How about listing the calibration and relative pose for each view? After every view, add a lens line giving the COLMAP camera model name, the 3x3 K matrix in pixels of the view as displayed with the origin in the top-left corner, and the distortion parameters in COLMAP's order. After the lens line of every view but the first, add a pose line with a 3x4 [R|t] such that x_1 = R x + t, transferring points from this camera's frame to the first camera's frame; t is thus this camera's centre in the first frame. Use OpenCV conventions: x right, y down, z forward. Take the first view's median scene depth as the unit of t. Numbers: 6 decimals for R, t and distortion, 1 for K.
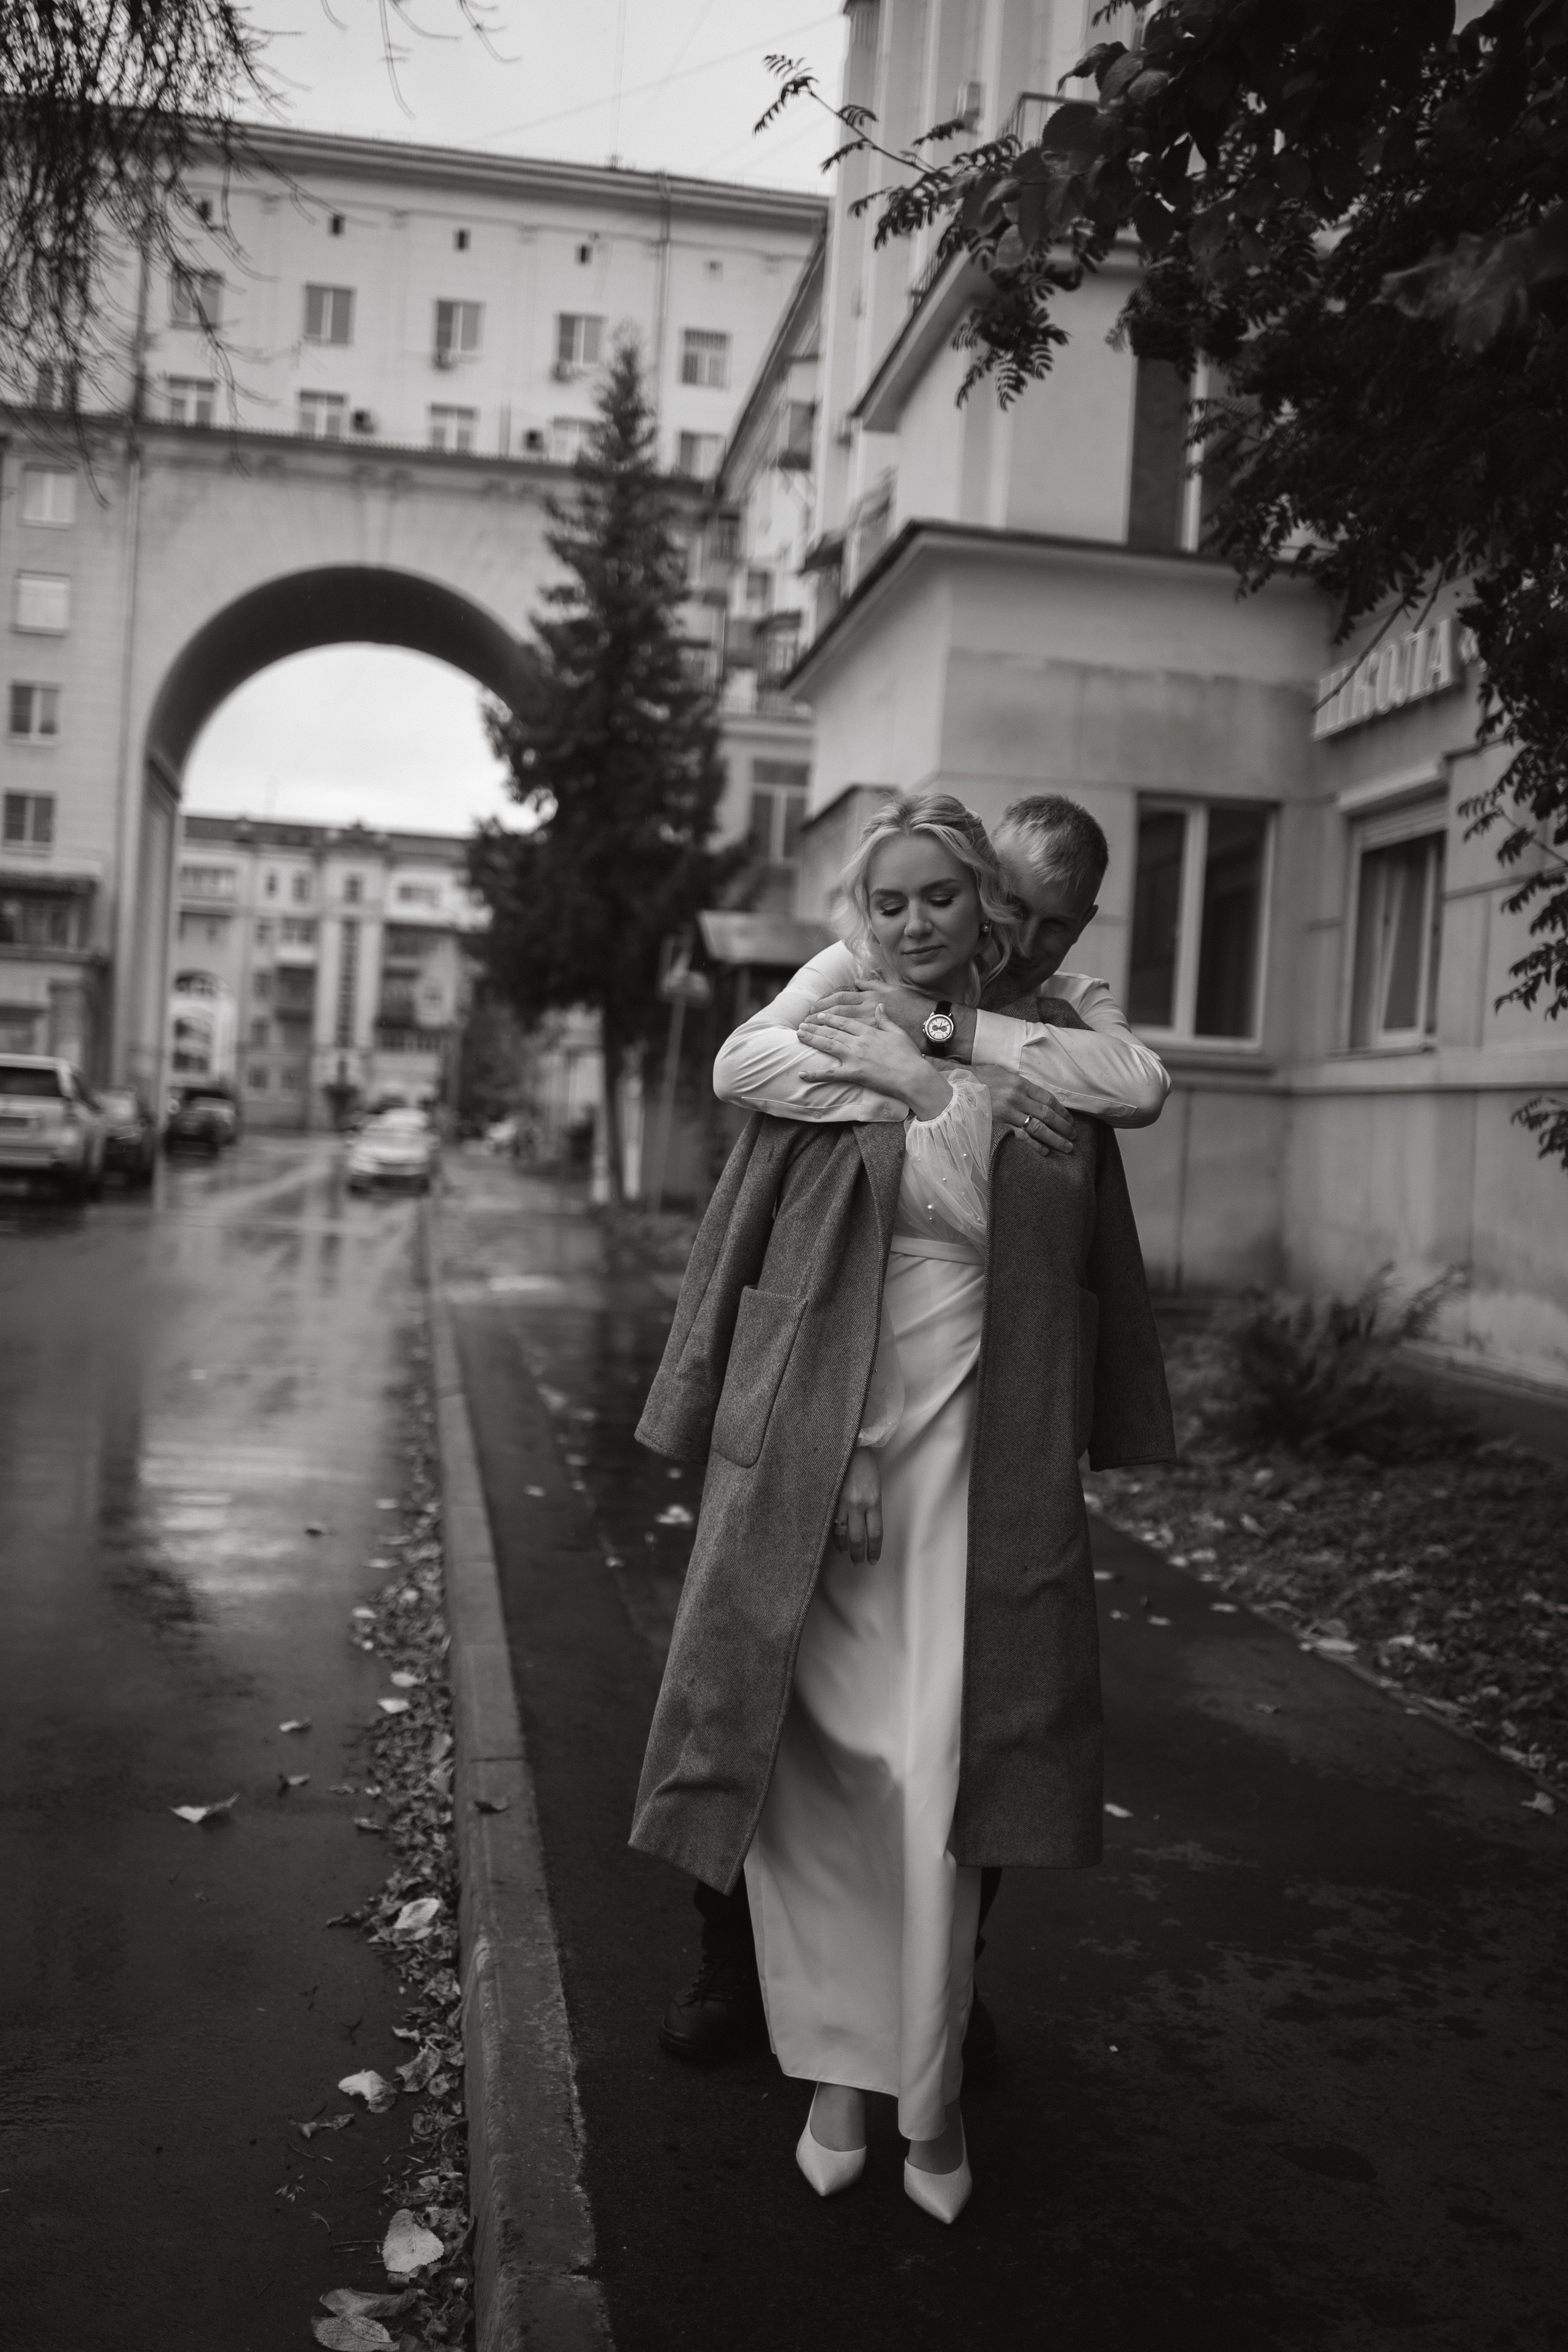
lens RADIAL K [[2521.9, 0, 784.0], [0, 2521.9, 1176.0], [0, 0, 1]] dist [0.041733, -0.046910]
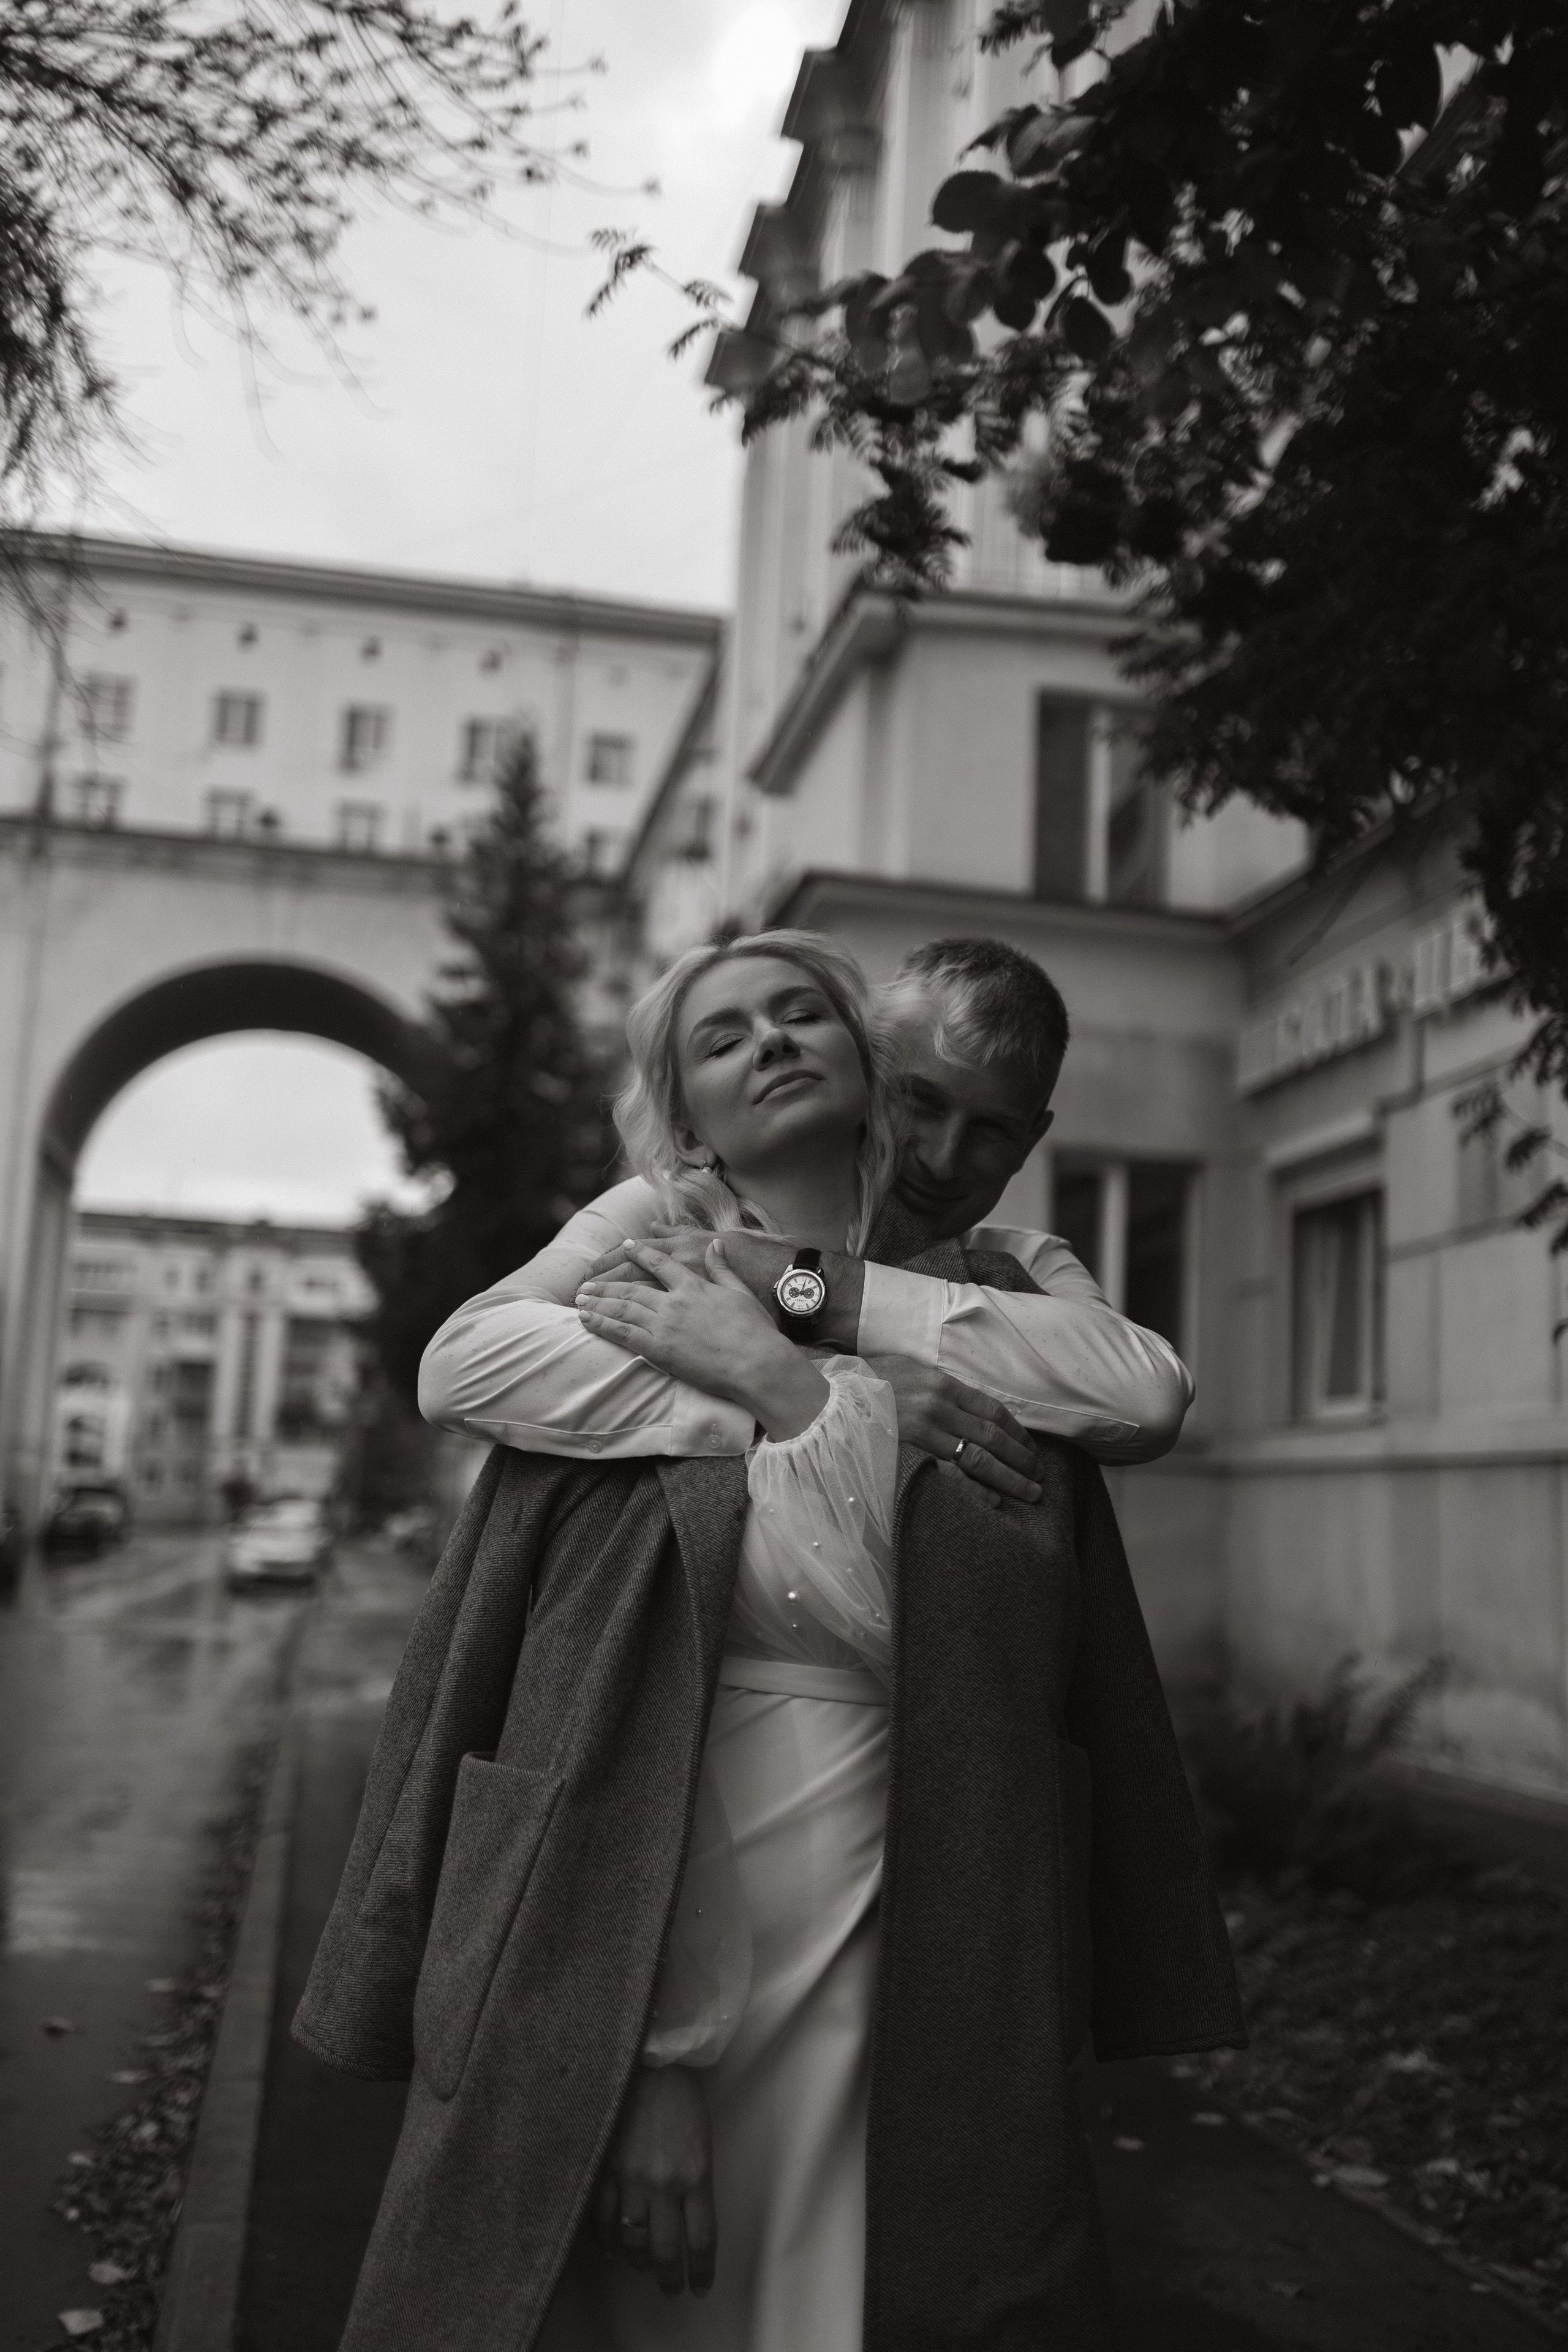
lens RADIAL K [[2521.9, 0, 784.0], [0, 2521.9, 1176.0], [0, 0, 1]] dist [0.041733, -0.046910]
pose [[0.999311, -0.006362, 0.036567, 0.011650], [0.011904, 0.988090, -0.153416, 0.001199], [-0.035155, 0.153745, 0.987485, 0.134624]]
